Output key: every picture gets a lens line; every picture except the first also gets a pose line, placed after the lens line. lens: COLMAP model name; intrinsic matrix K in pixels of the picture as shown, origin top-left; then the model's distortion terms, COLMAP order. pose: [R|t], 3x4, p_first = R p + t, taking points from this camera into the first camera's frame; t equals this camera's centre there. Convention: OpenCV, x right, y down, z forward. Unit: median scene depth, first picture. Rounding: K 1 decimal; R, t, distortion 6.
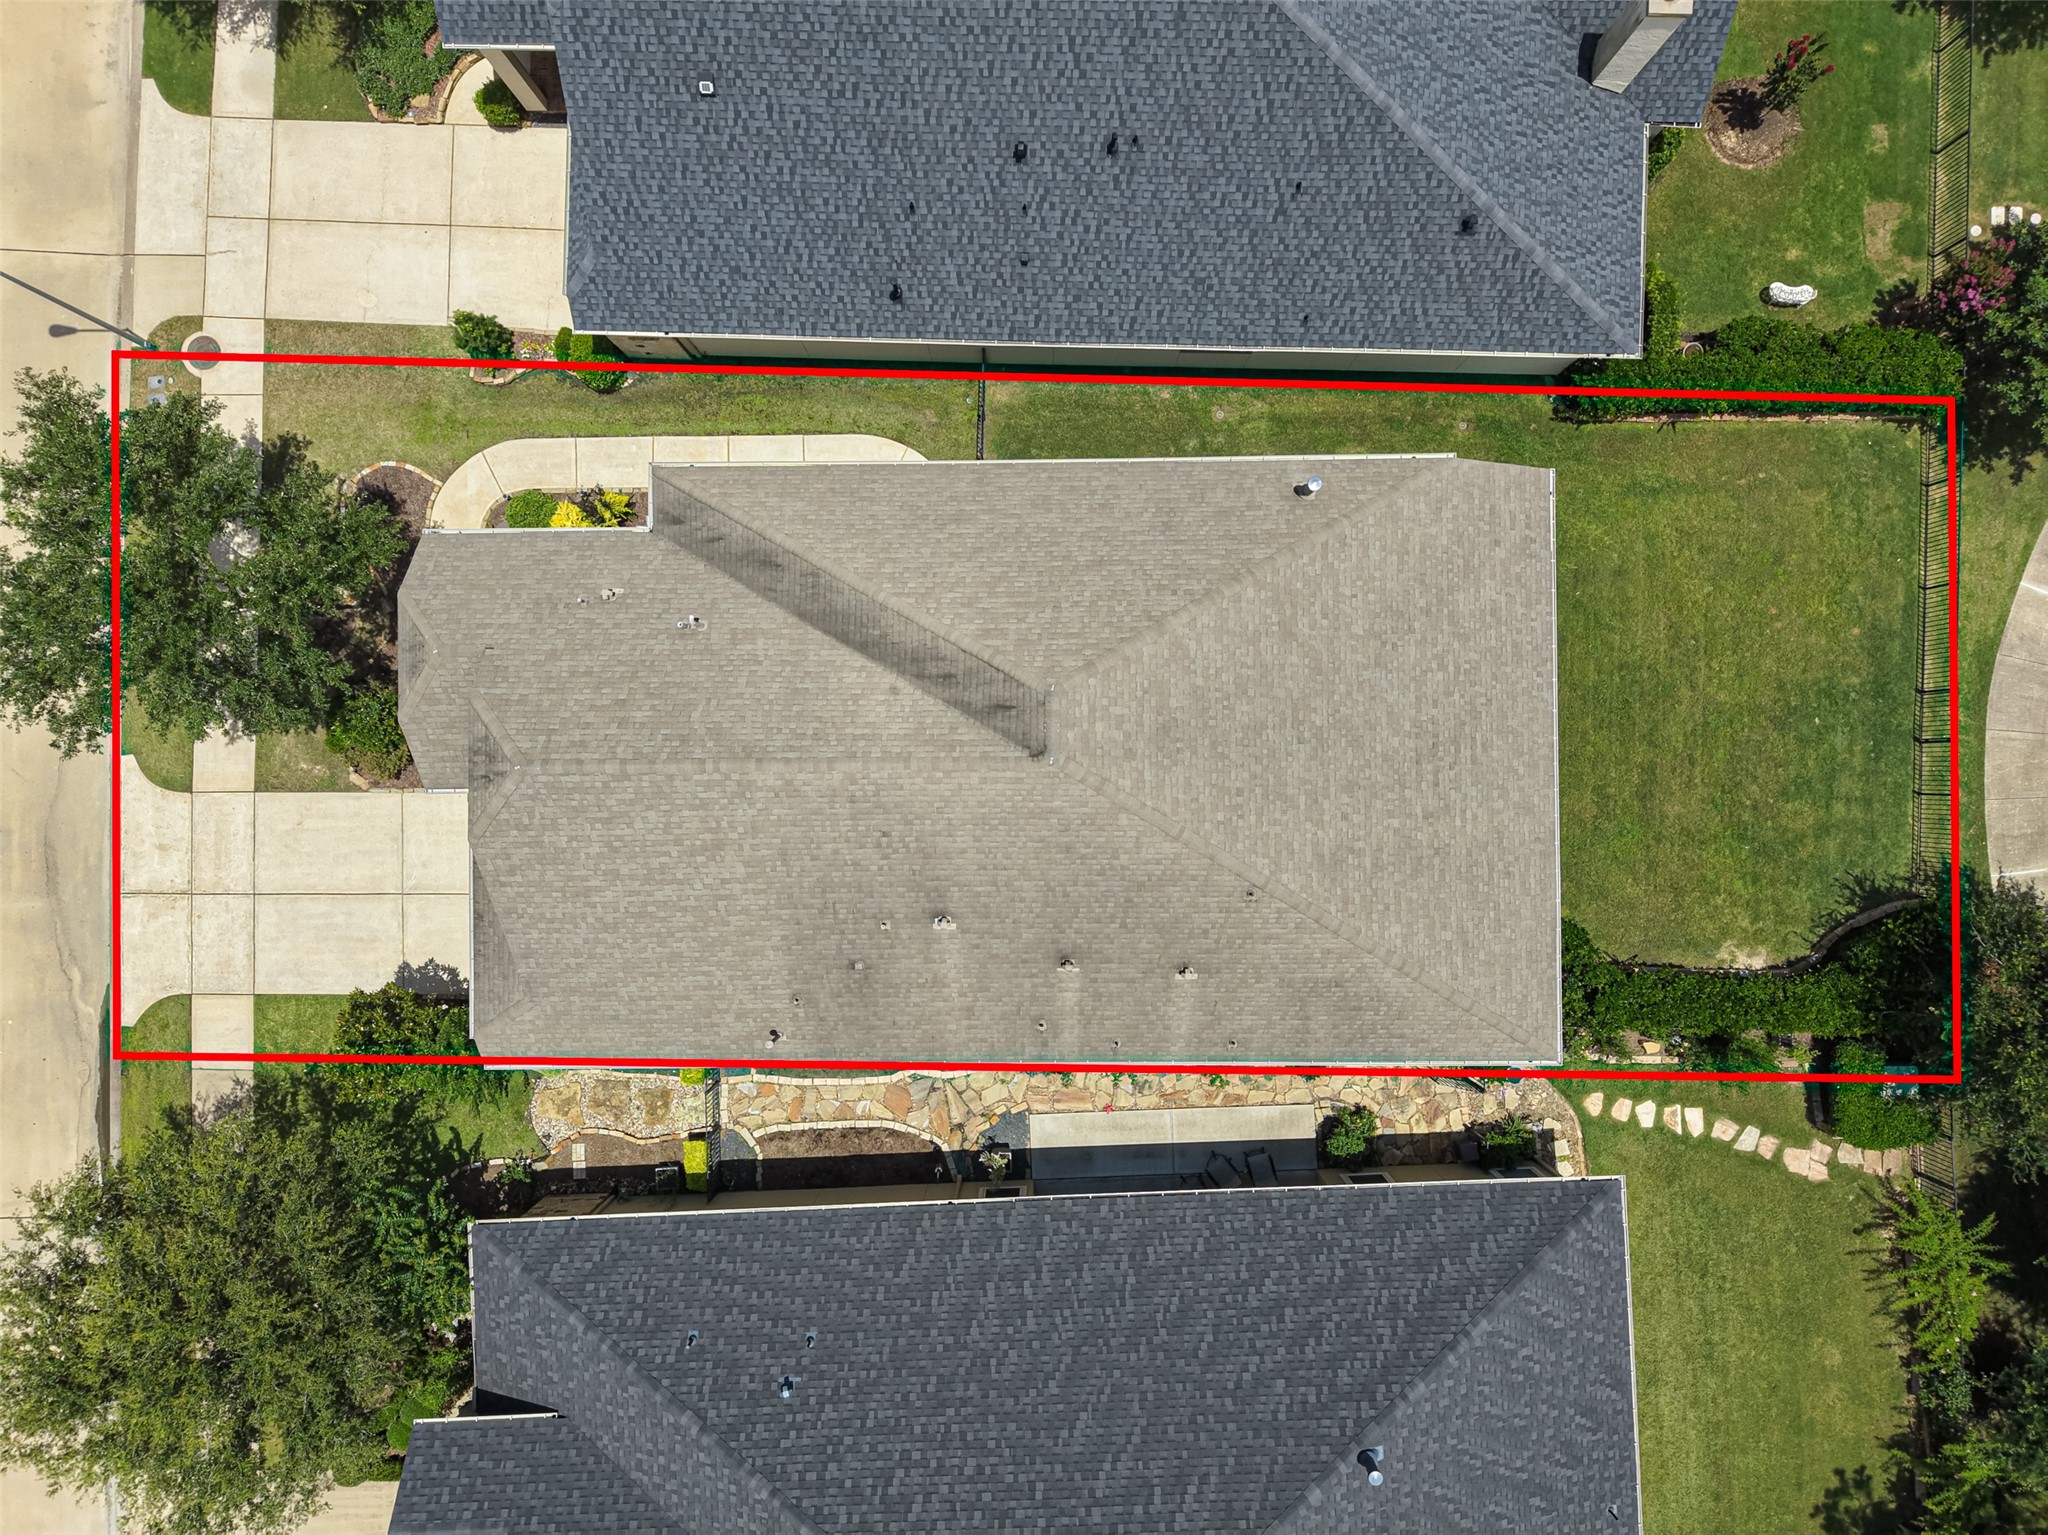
lens RADIAL K [[1372.0, 0, 1024.0], [0, 1372.0, 767.5], [0, 0, 1]] dist [0.007210, -0.005150]
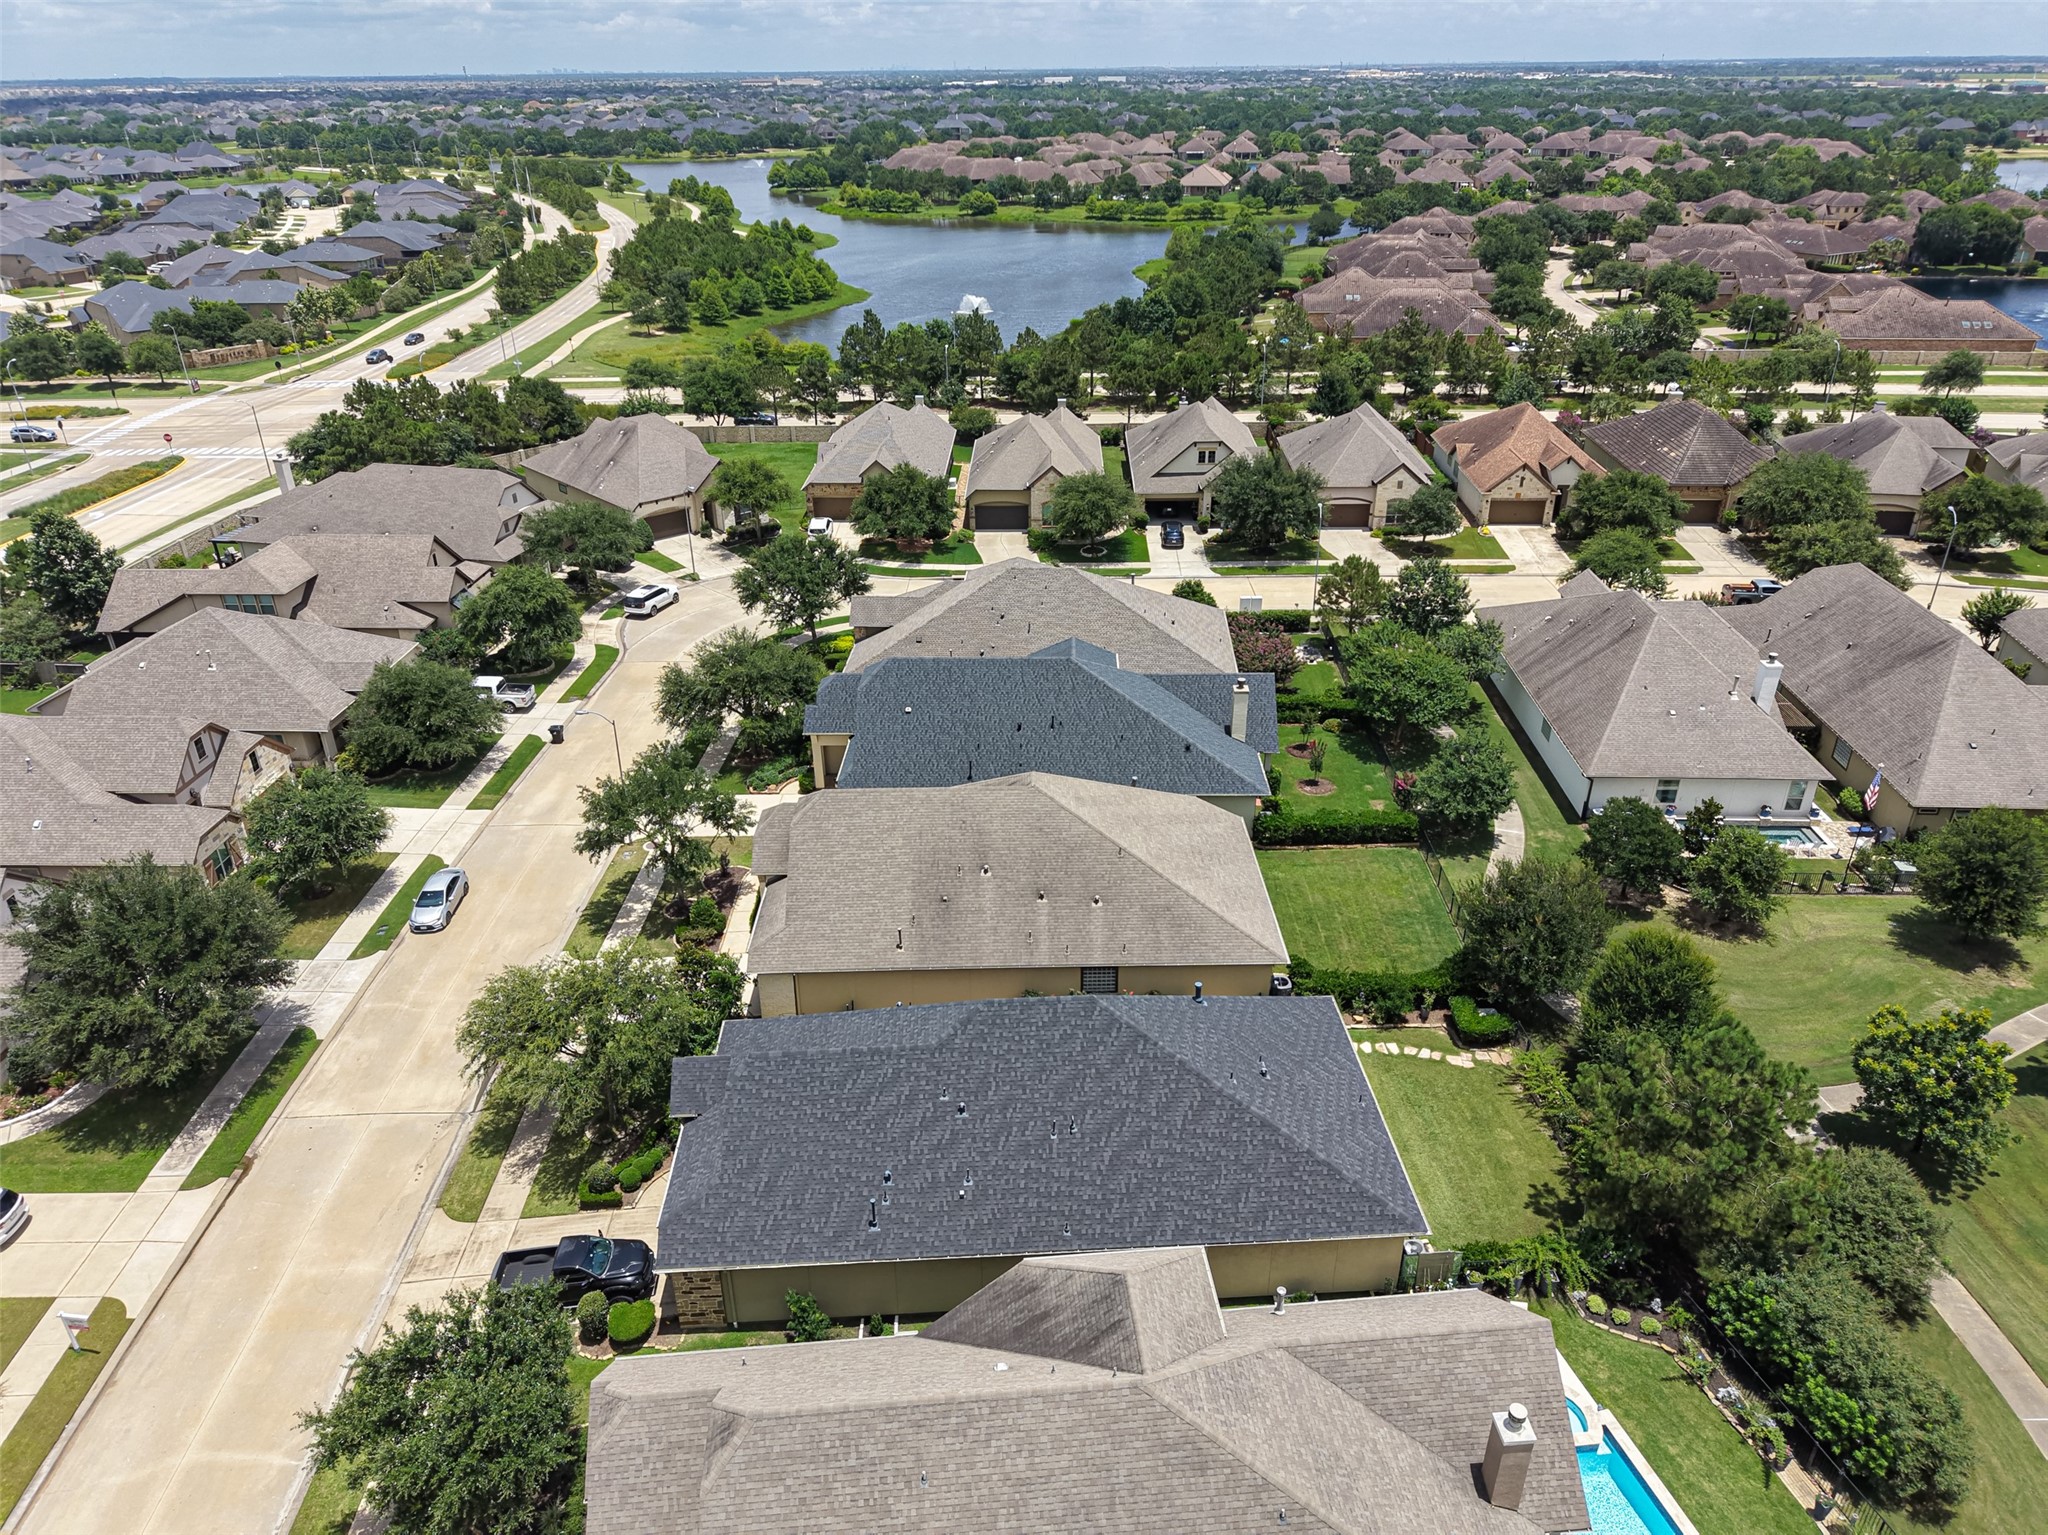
lens RADIAL K [[1372.0, 0, 1024.0], [0, 1372.0, 767.5], [0, 0, 1]] dist [0.007210, -0.005150]
pose [[0.999958, 0.005865, -0.007009, 0.015286], [-0.008926, 0.462008, -0.886831, 1.685603], [-0.001963, 0.886856, 0.462041, -0.155073]]
